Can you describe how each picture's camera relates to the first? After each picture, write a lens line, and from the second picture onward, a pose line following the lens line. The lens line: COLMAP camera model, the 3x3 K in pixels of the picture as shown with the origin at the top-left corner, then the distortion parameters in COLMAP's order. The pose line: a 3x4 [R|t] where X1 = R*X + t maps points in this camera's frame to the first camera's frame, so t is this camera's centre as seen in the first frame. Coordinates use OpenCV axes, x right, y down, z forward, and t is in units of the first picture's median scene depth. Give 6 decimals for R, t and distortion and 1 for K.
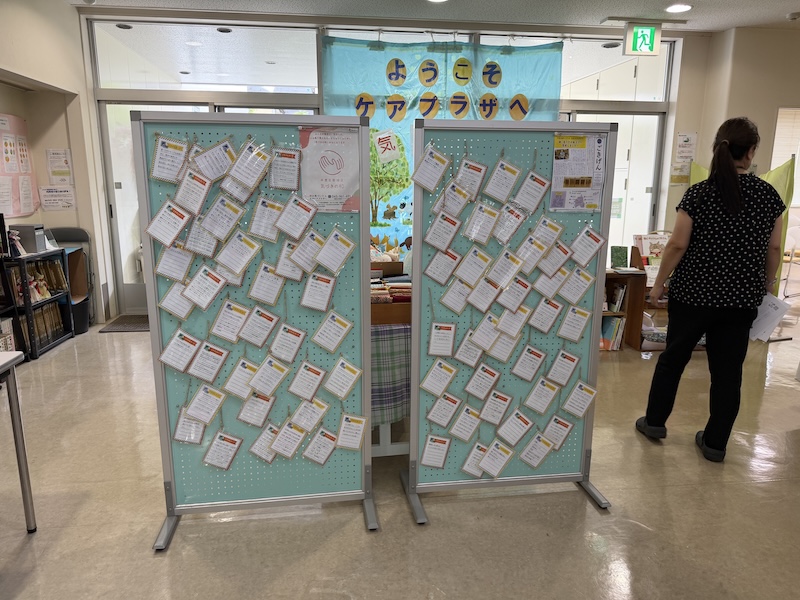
lens RADIAL K [[560.5, 0, 399.6], [0, 560.5, 300.3], [0, 0, 1]] dist [-0.011381, -0.004318]
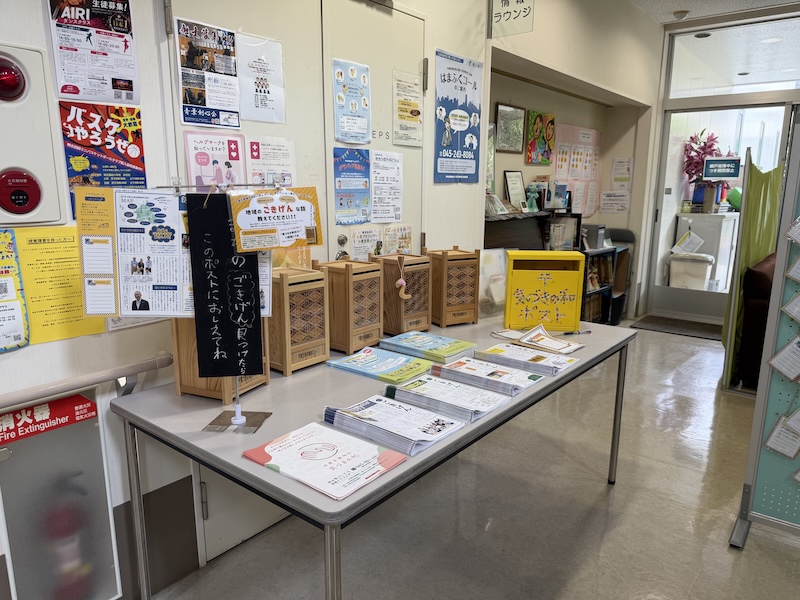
lens RADIAL K [[560.5, 0, 400.2], [0, 560.5, 304.1], [0, 0, 1]] dist [-0.011381, -0.004318]
pose [[0.687887, 0.144928, -0.711202, -0.084825], [-0.150430, 0.987054, 0.055642, 0.020775], [0.710058, 0.068711, 0.700783, -0.075778]]
